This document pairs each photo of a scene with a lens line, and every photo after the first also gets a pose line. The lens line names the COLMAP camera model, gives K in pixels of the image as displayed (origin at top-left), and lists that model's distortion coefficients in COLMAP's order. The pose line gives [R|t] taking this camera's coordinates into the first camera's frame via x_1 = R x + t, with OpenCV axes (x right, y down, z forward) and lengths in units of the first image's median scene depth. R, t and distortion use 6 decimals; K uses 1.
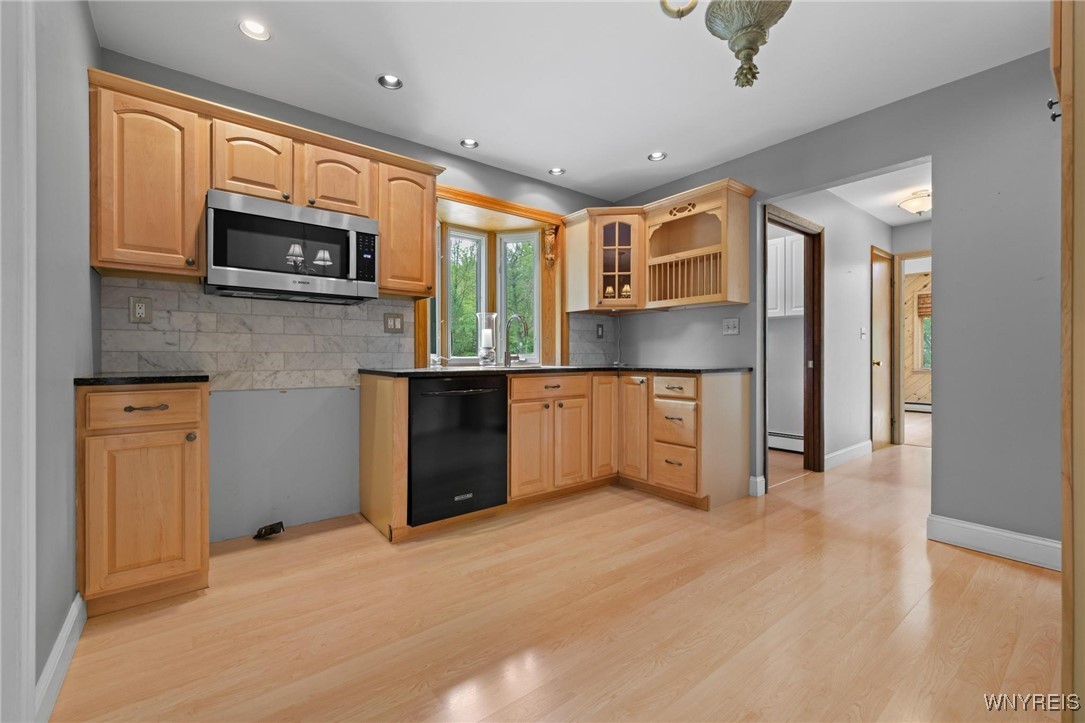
lens RADIAL K [[457.2, 0, 540.6], [0, 457.2, 356.5], [0, 0, 1]] dist [0.002983, -0.000273]
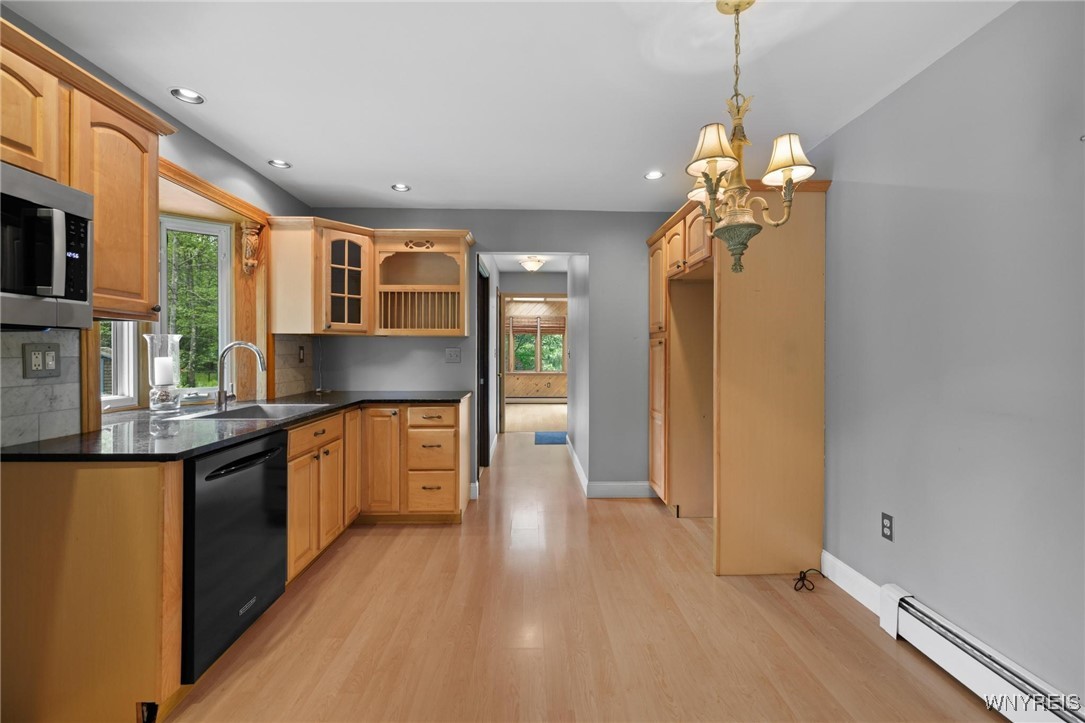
lens RADIAL K [[457.2, 0, 544.9], [0, 457.2, 353.1], [0, 0, 1]] dist [0.002983, -0.000273]
pose [[0.589294, -0.002238, 0.807916, -0.385550], [-0.000383, 0.999995, 0.003049, -0.078367], [-0.807919, -0.002106, 0.589290, 0.153494]]
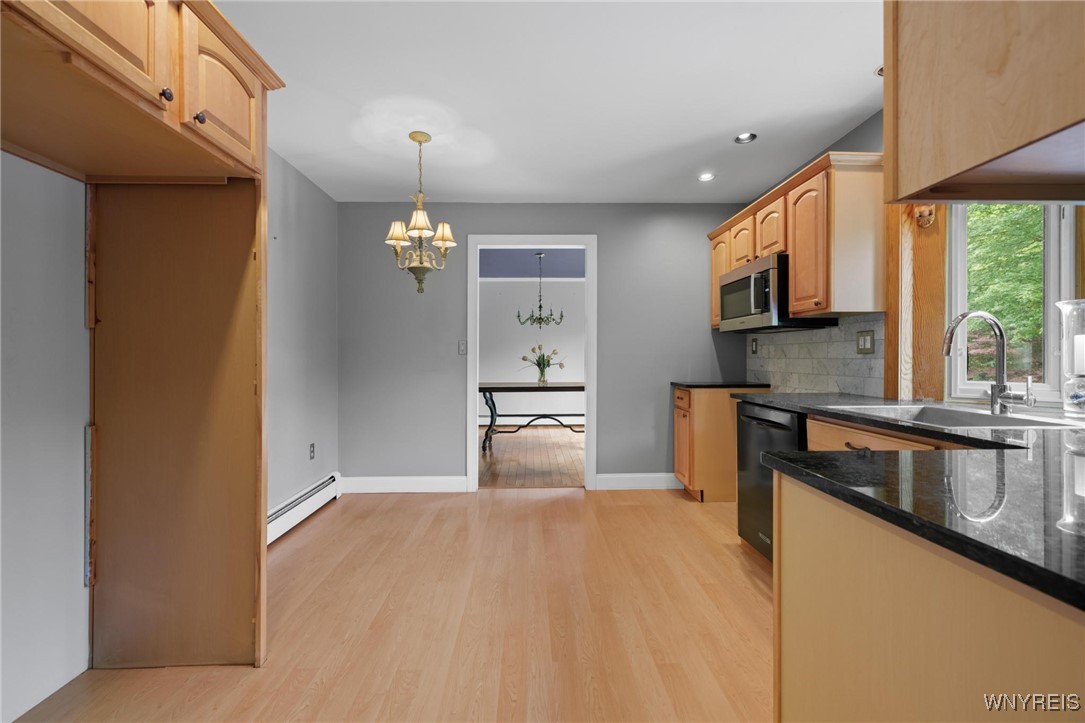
lens RADIAL K [[457.2, 0, 537.7], [0, 457.2, 356.2], [0, 0, 1]] dist [0.002983, -0.000273]
pose [[-0.602271, -0.000665, -0.798291, 0.669880], [0.000496, 0.999999, -0.001208, -0.043292], [0.798291, -0.001124, -0.602270, 0.959276]]
